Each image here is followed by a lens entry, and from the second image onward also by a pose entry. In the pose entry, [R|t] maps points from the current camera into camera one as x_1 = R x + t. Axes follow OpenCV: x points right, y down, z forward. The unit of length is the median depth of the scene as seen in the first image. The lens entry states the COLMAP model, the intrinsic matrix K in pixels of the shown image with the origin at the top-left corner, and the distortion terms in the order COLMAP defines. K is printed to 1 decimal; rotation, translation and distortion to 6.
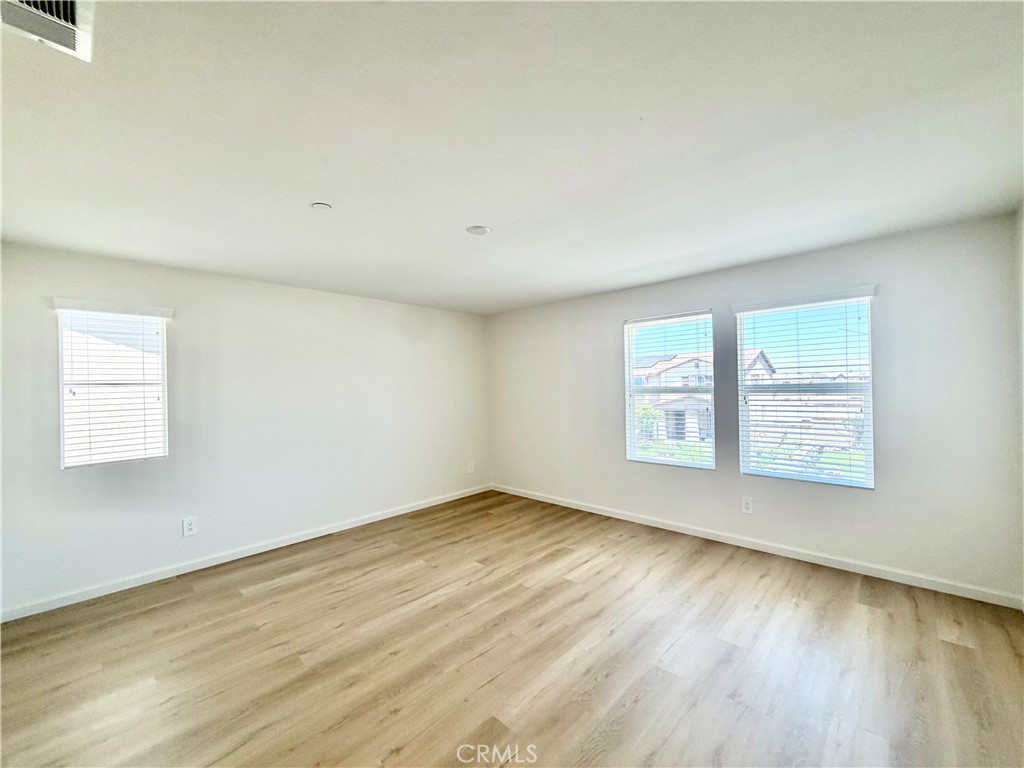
lens RADIAL K [[408.1, 0, 512.3], [0, 408.1, 384.7], [0, 0, 1]] dist [0.004030, 0.000271]
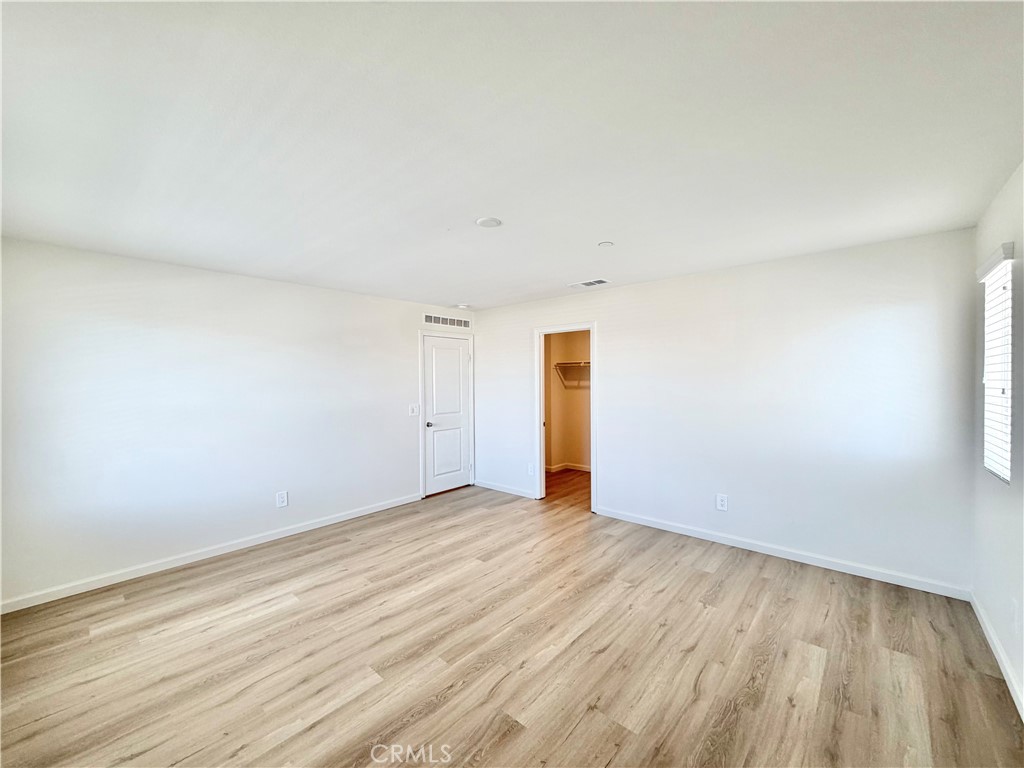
lens RADIAL K [[408.1, 0, 511.8], [0, 408.1, 382.7], [0, 0, 1]] dist [0.004030, 0.000271]
pose [[-0.998878, 0.032325, -0.034619, -0.085904], [0.032242, 0.999476, 0.002963, -0.006527], [0.034696, 0.001843, -0.999396, 1.846324]]
